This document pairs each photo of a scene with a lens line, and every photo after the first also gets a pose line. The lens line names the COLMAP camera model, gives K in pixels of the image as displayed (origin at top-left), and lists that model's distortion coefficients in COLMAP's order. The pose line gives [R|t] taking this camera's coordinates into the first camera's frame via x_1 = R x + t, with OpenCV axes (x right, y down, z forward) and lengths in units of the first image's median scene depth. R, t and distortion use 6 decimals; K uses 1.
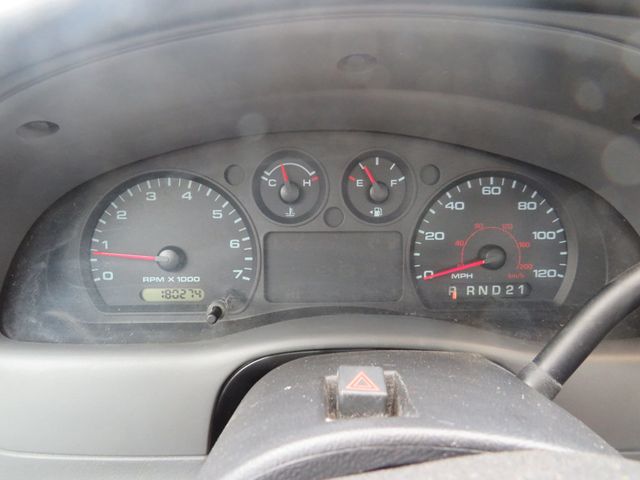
lens RADIAL K [[463.3, 0, 321.1], [0, 463.3, 239.8], [0, 0, 1]] dist [-0.011171, -0.008084]
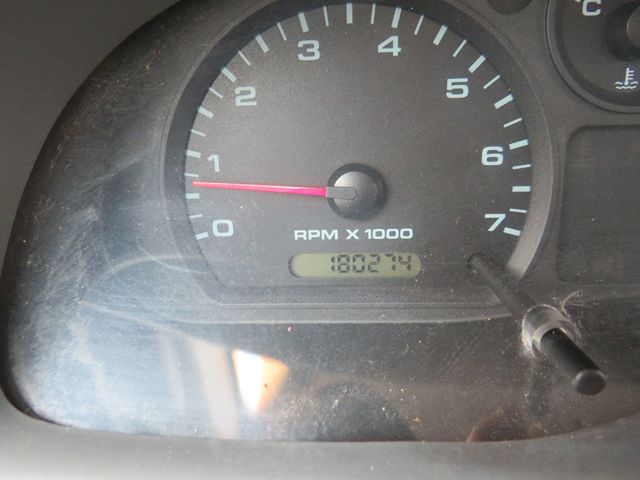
lens RADIAL K [[463.3, 0, 321.1], [0, 463.3, 245.0], [0, 0, 1]] dist [-0.011171, -0.008084]
pose [[0.994721, -0.001749, -0.102600, -0.309504], [0.020444, 0.983187, 0.181452, 0.008881], [0.100557, -0.182591, 0.978033, 0.531904]]
